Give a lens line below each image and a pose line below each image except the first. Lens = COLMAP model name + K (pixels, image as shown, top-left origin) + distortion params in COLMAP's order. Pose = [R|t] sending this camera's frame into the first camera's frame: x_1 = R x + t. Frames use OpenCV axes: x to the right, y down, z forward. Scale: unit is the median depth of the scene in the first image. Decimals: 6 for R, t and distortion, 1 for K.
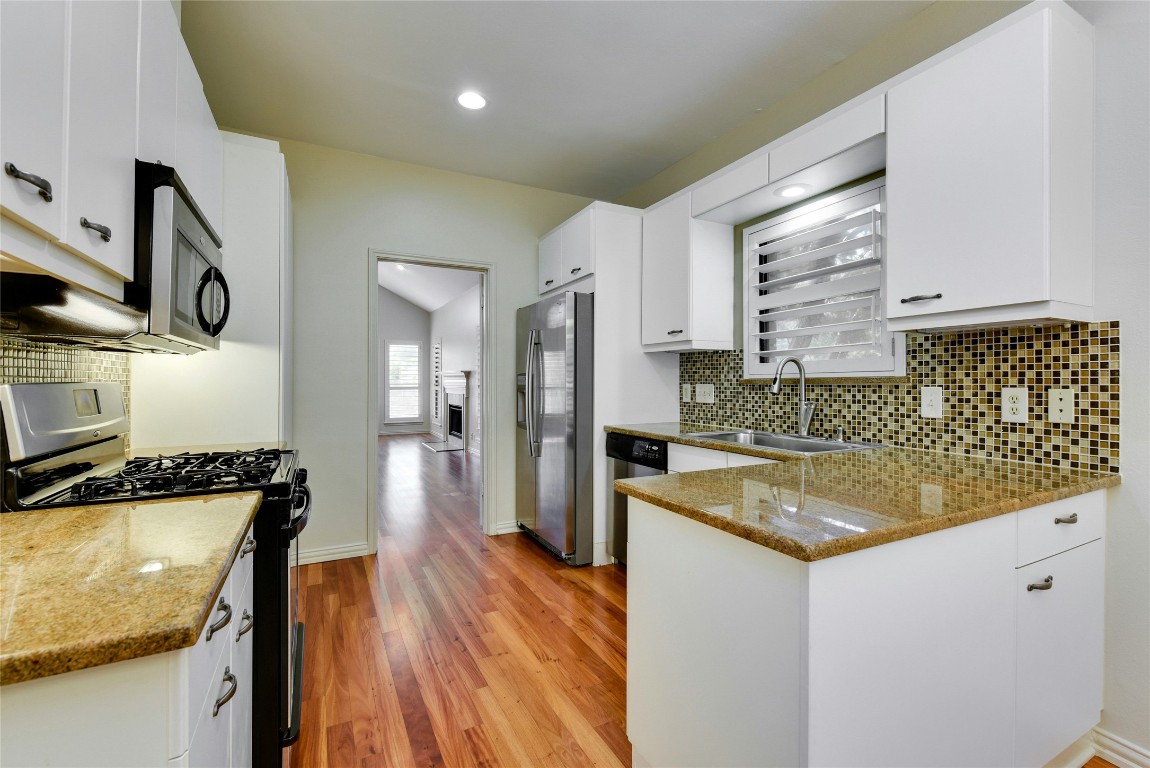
lens RADIAL K [[495.0, 0, 568.3], [0, 495.0, 378.8], [0, 0, 1]] dist [0.012641, -0.000440]
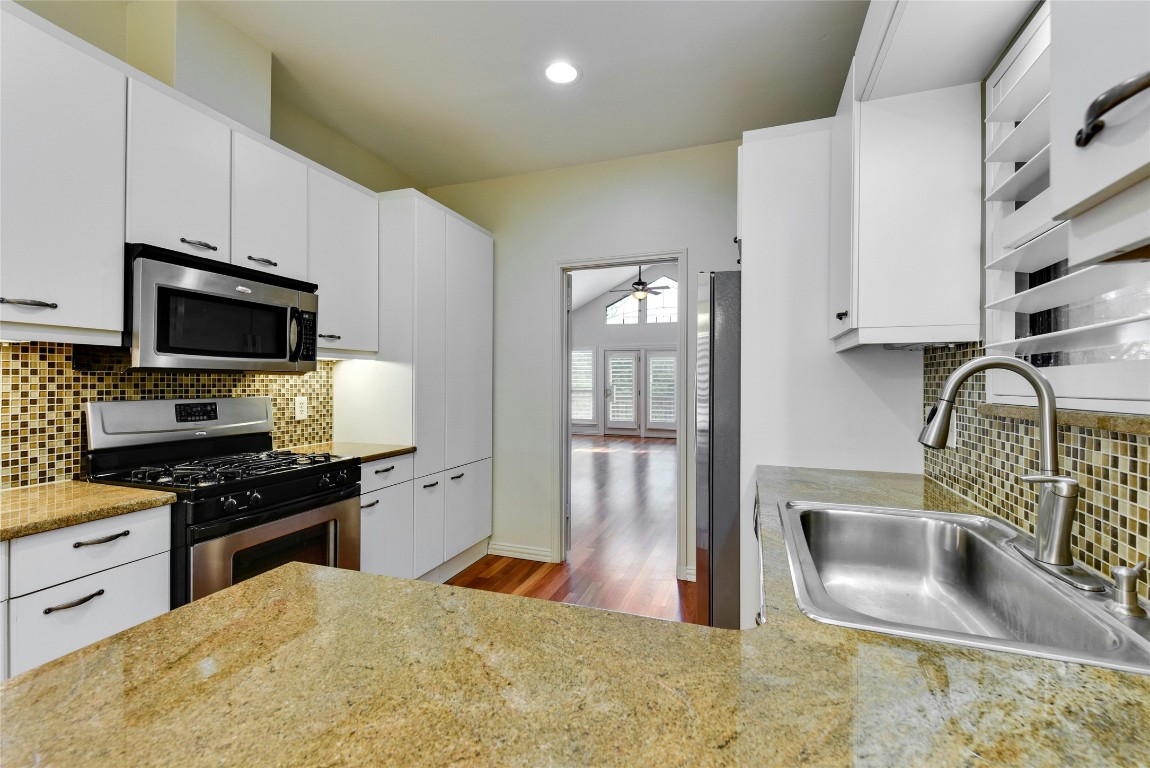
lens RADIAL K [[495.0, 0, 591.8], [0, 495.0, 376.7], [0, 0, 1]] dist [0.012641, -0.000440]
pose [[0.694084, -0.003611, -0.719885, 0.717182], [0.003030, 0.999993, -0.002095, -0.041168], [0.719888, -0.000727, 0.694090, 0.670785]]
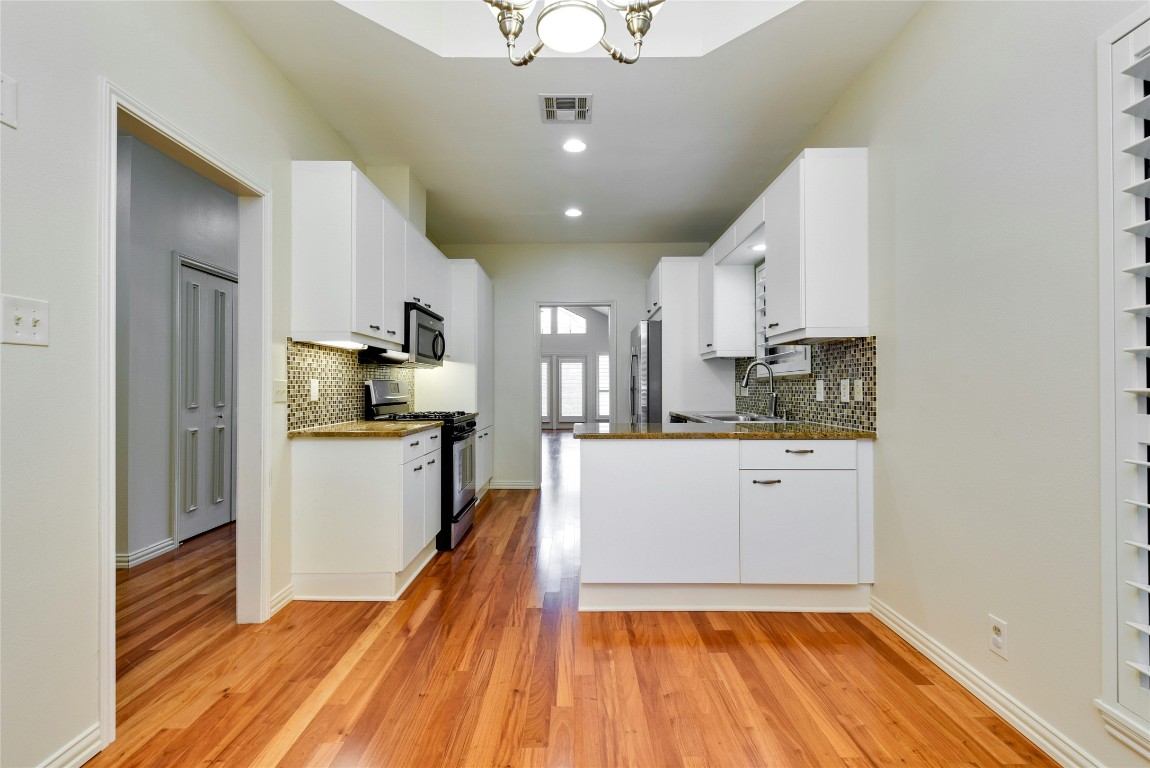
lens RADIAL K [[495.0, 0, 584.2], [0, 495.0, 382.8], [0, 0, 1]] dist [0.012641, -0.000440]
pose [[0.899036, -0.008334, -0.437795, 0.867850], [0.005718, 0.999957, -0.007295, 0.035809], [0.437837, 0.004055, 0.899045, -0.737308]]
